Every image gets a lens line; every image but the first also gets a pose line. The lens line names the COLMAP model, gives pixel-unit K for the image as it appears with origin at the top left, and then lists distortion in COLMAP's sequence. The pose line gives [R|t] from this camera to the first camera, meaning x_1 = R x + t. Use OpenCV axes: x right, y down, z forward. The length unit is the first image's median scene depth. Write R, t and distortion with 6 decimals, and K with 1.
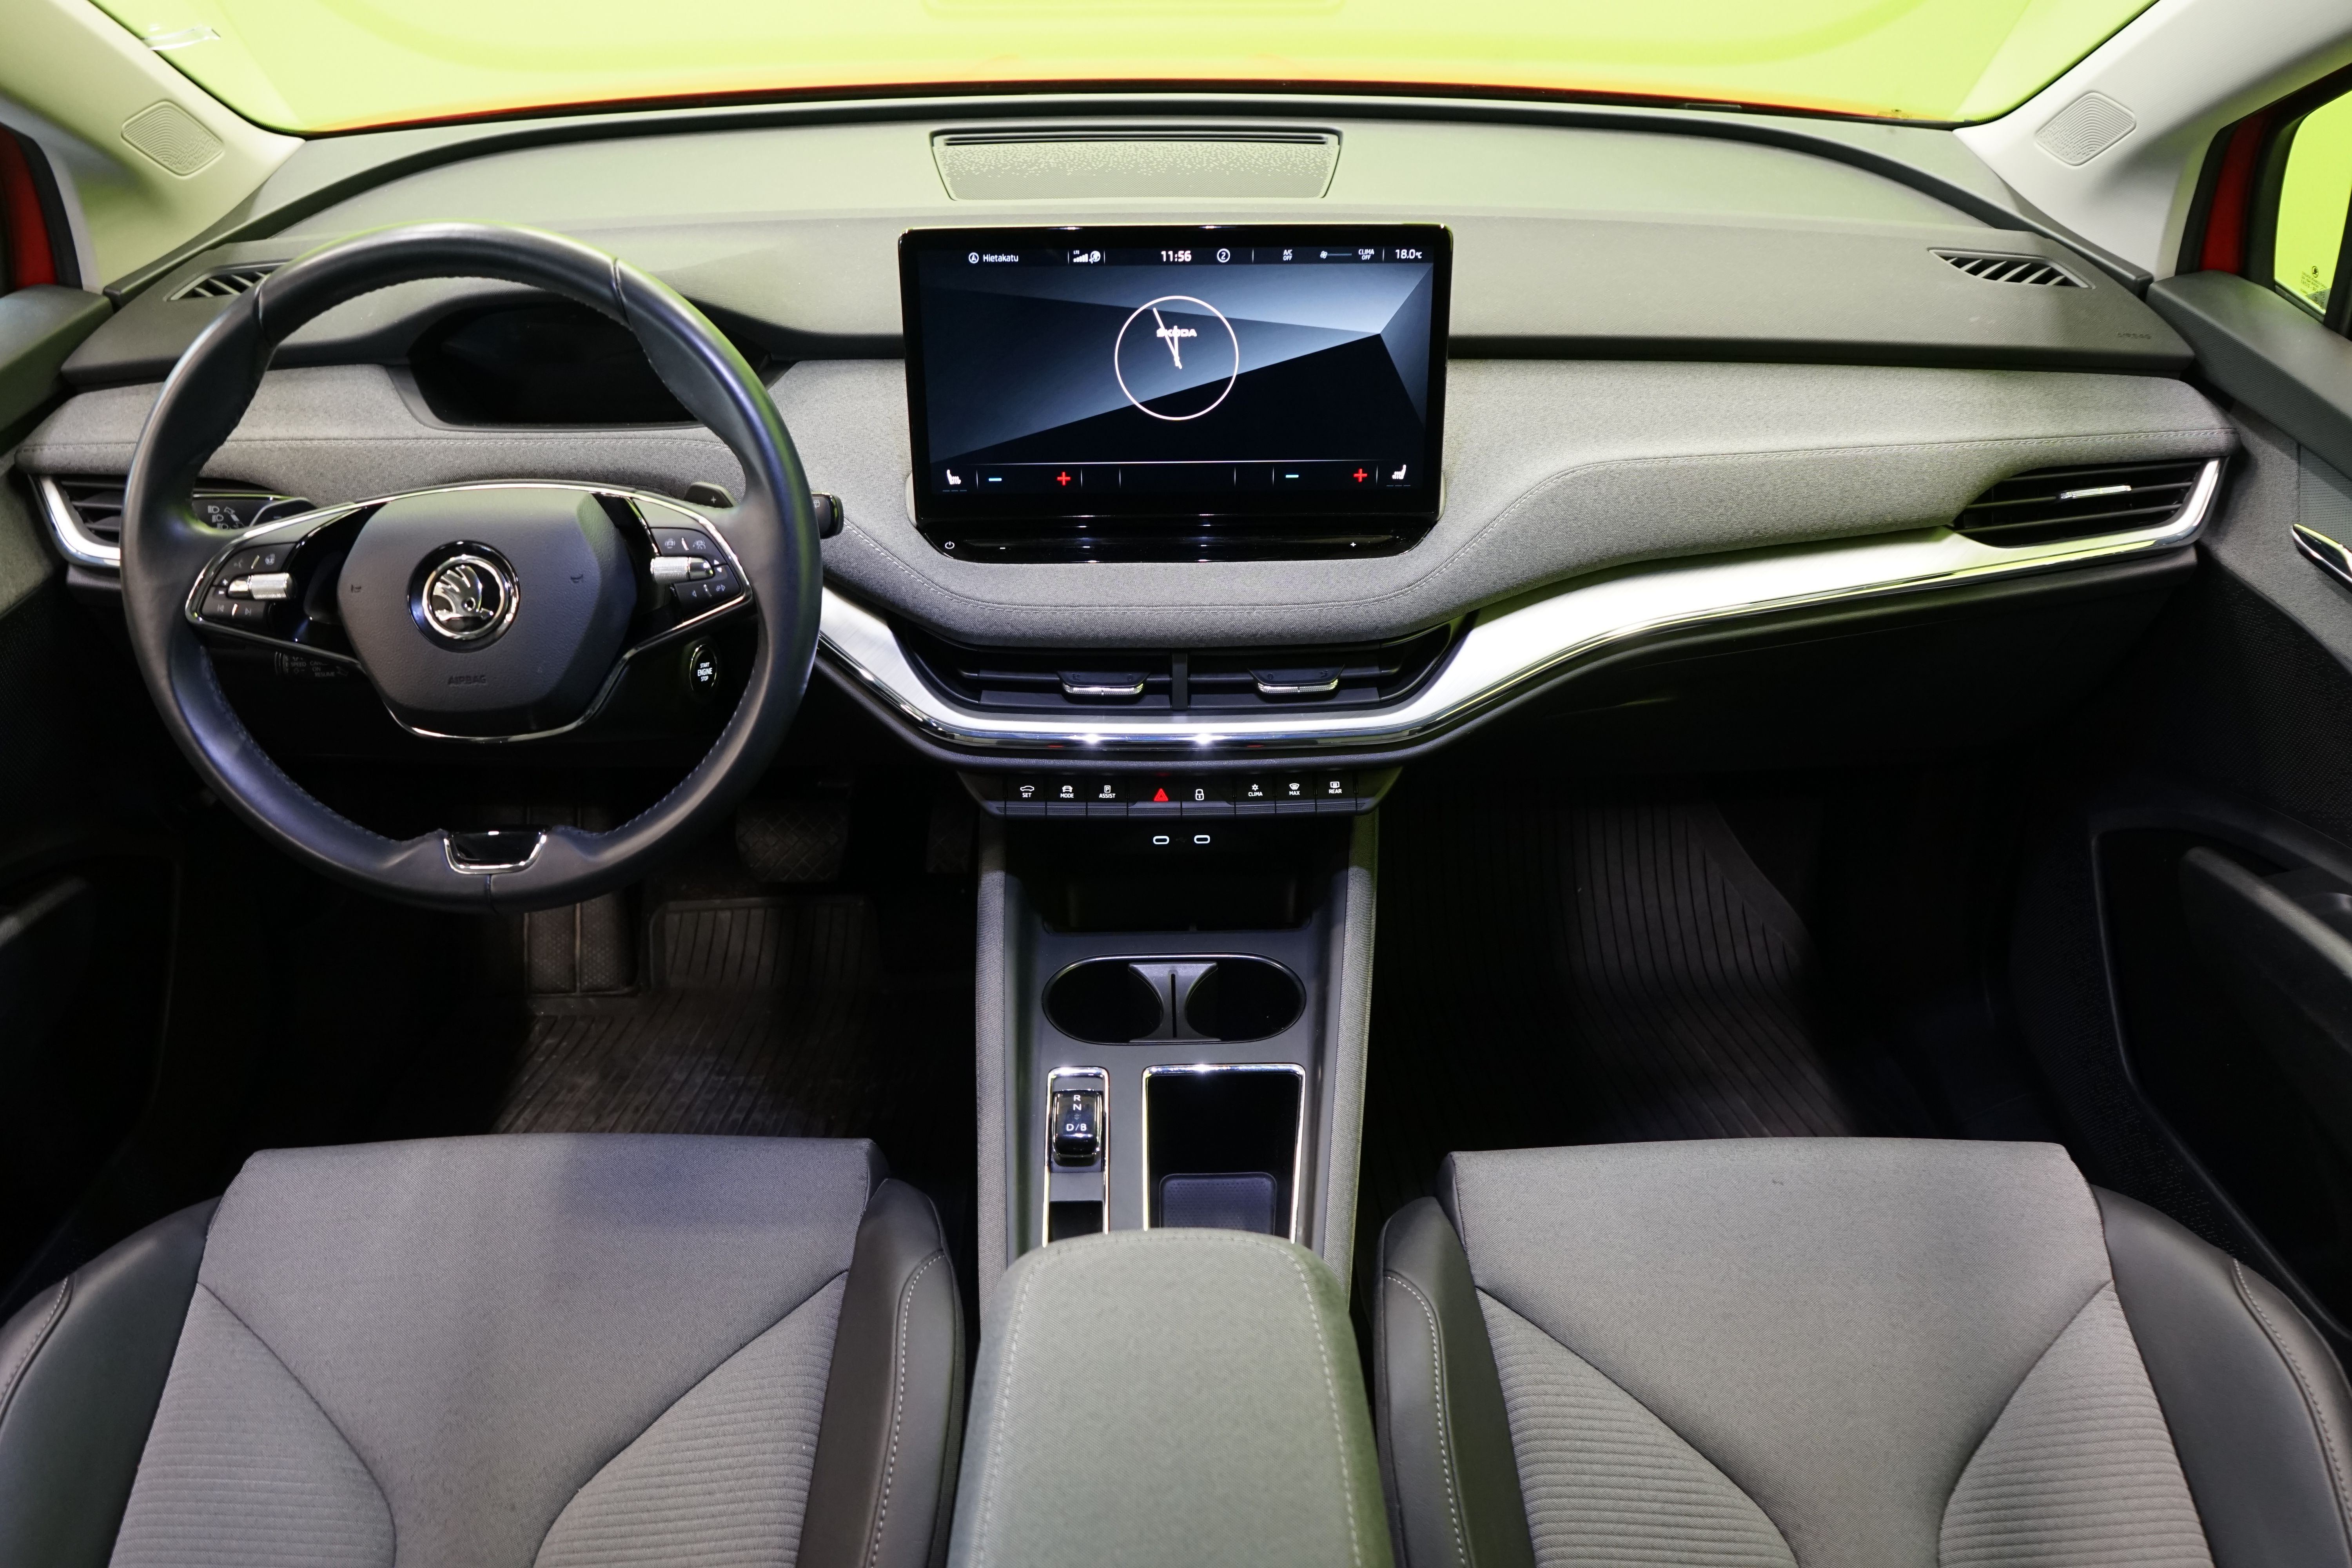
lens RADIAL K [[1908.0, 0, 1176.0], [0, 1908.0, 784.0], [0, 0, 1]] dist [-0.004695, 0.001922]
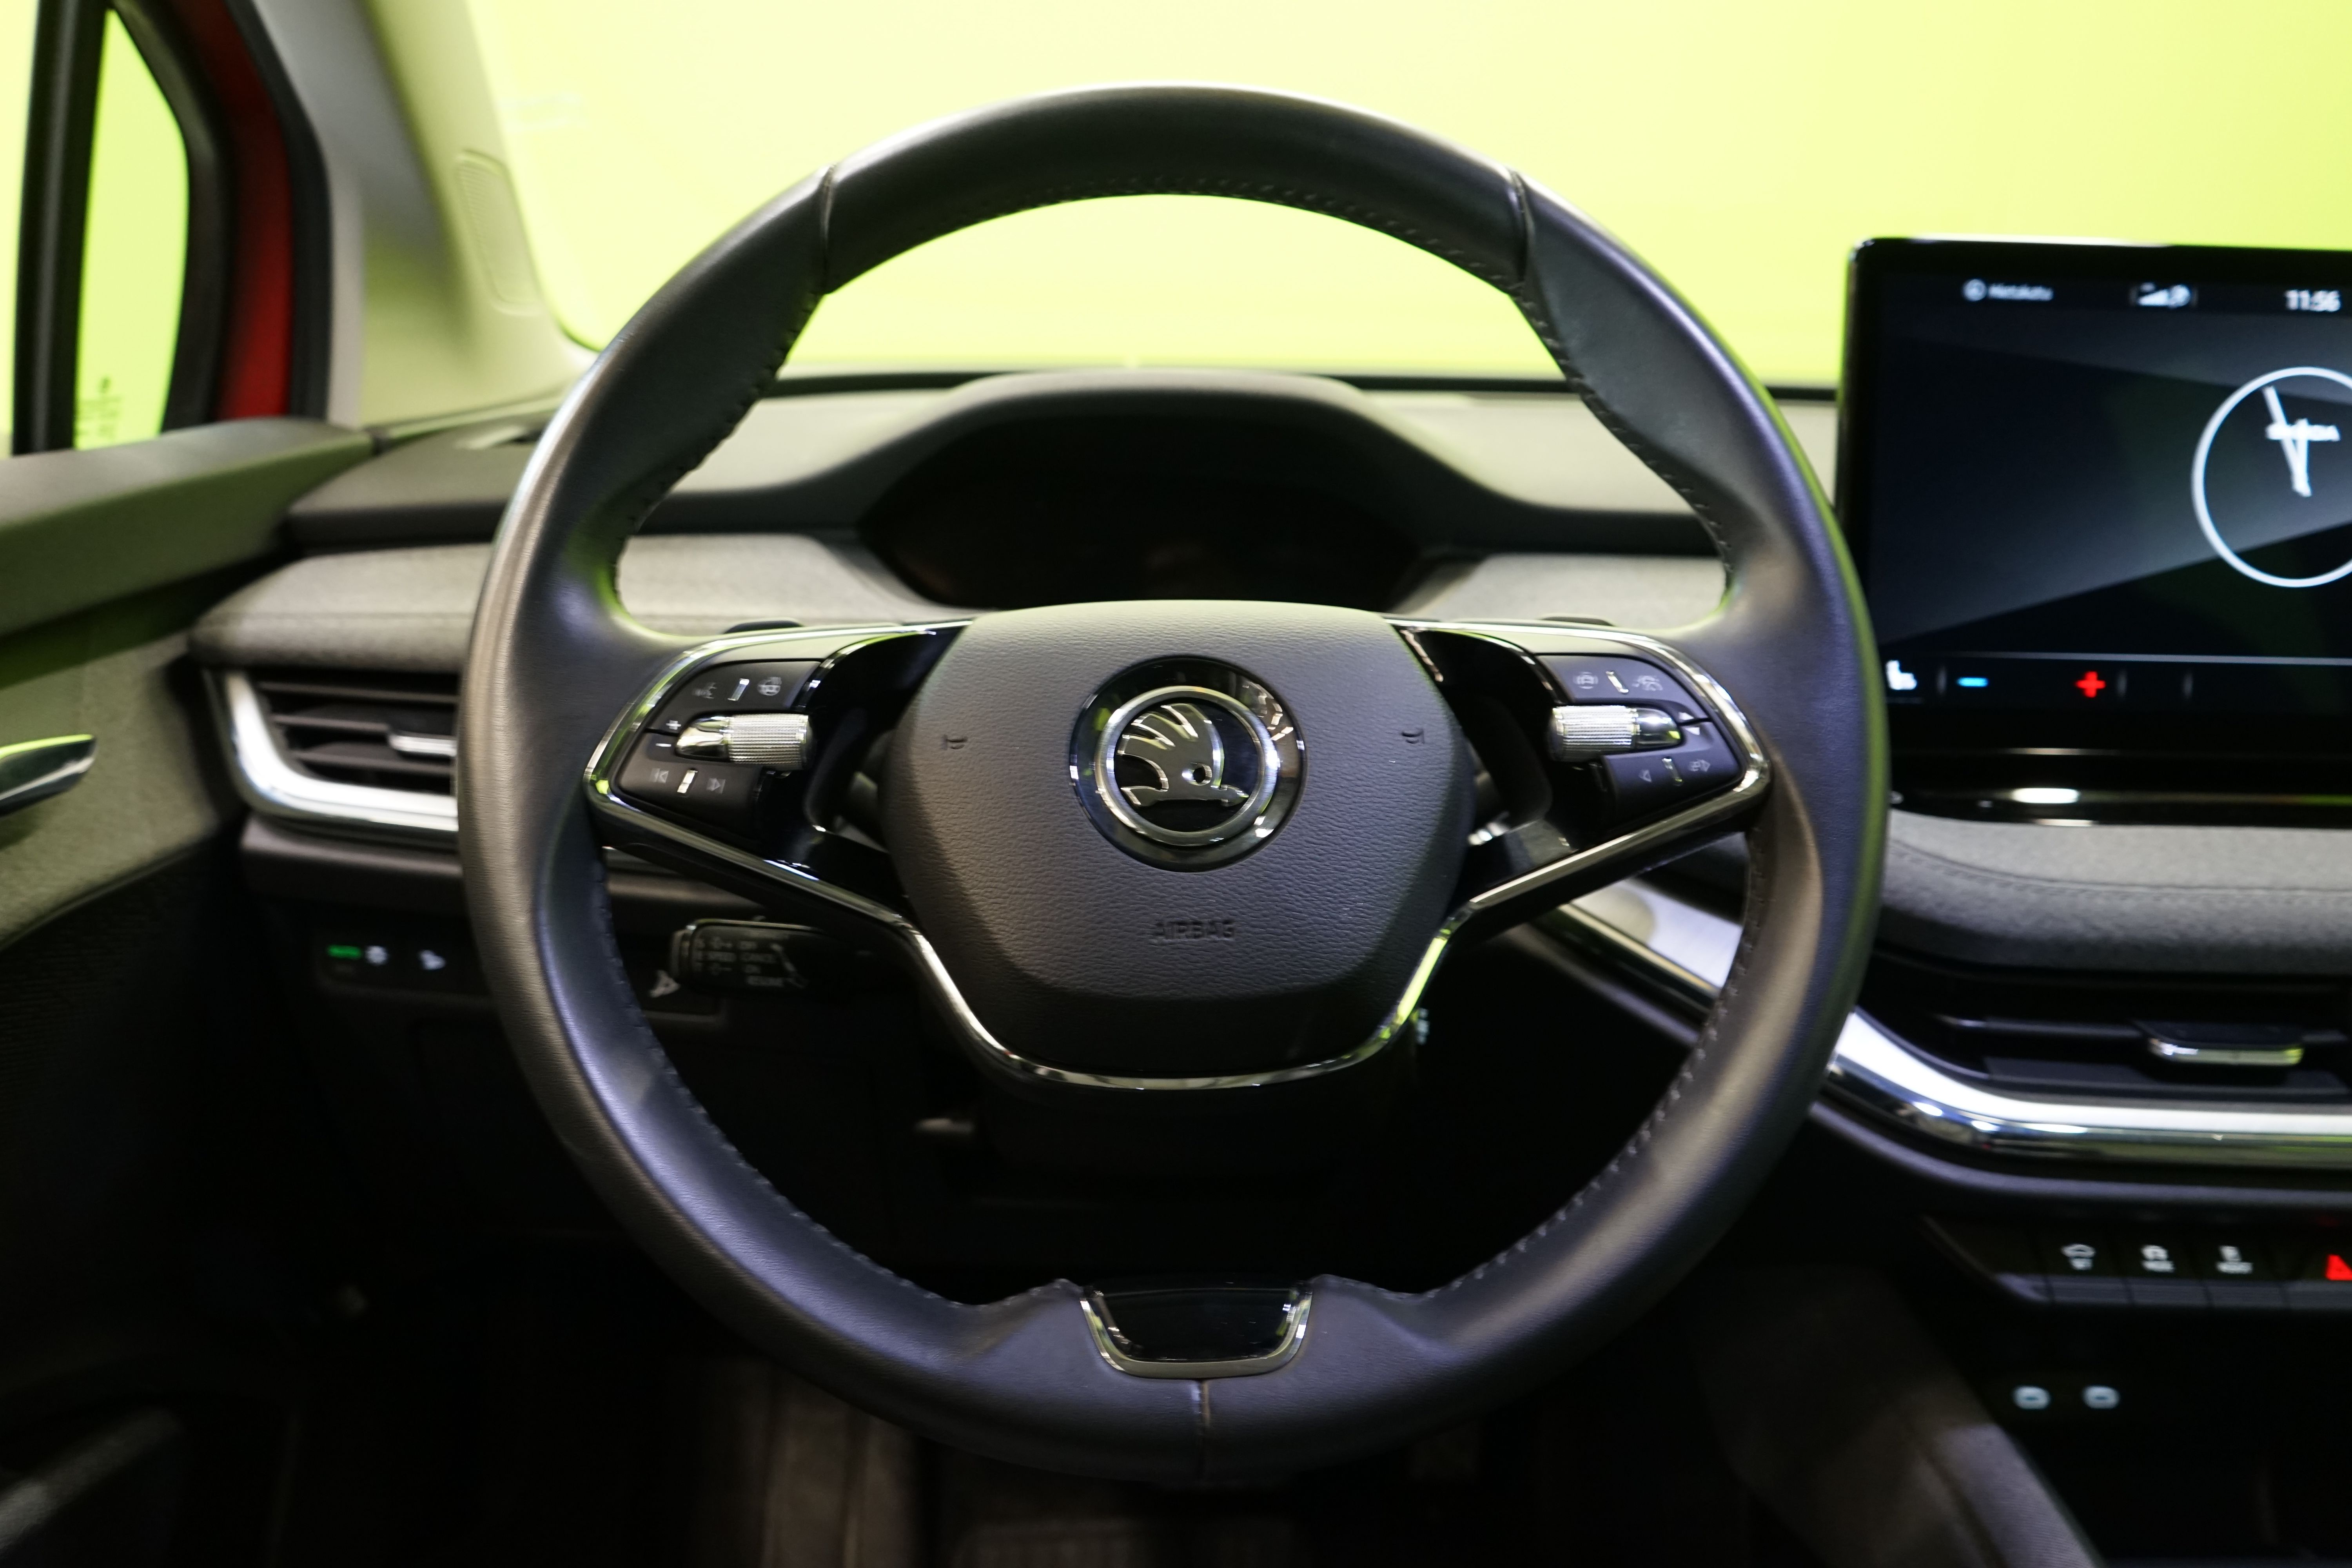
lens RADIAL K [[1894.5, 0, 1176.0], [0, 1894.5, 784.0], [0, 0, 1]] dist [-0.009937, 0.002076]
pose [[0.999278, 0.024461, 0.029084, -0.354826], [-0.013445, 0.943367, -0.331479, 0.058249], [-0.035545, 0.330848, 0.943014, 0.507088]]
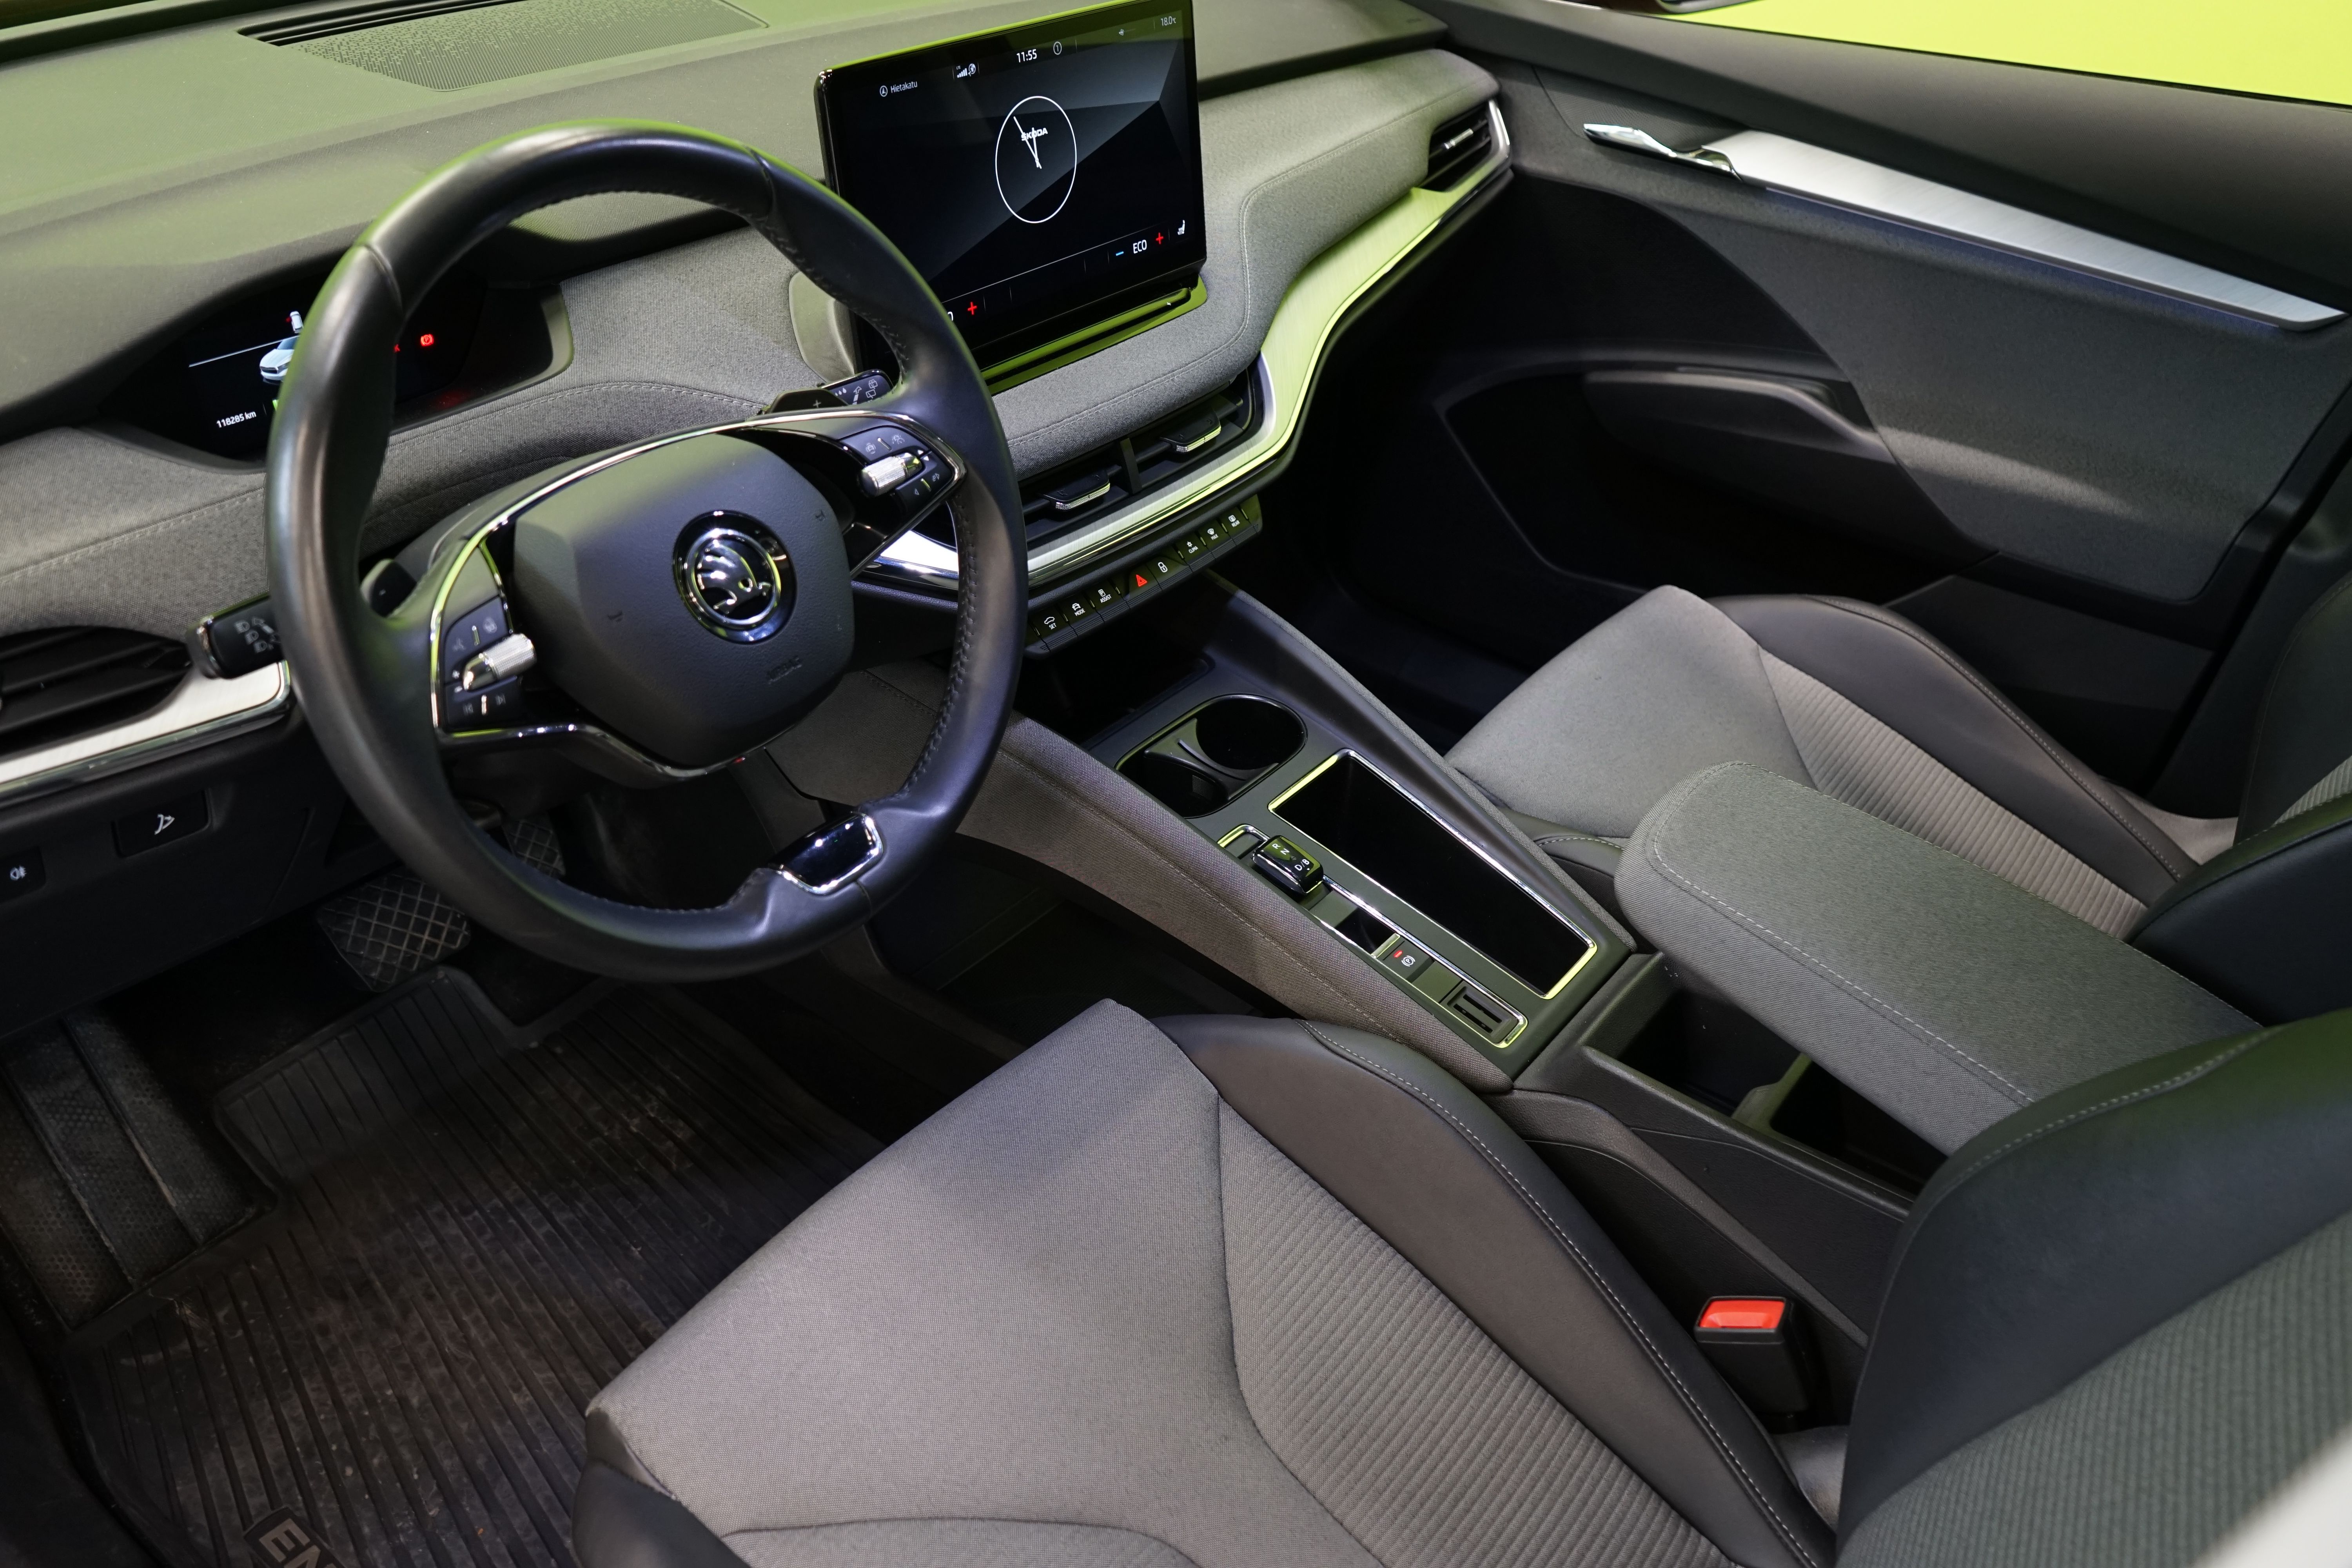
lens RADIAL K [[1894.5, 0, 1176.0], [0, 1894.5, 784.0], [0, 0, 1]] dist [-0.009937, 0.002076]
pose [[0.623088, -0.412633, 0.664452, -0.759406], [0.372138, 0.903601, 0.212176, -0.109962], [-0.687950, 0.115063, 0.716579, 0.269806]]
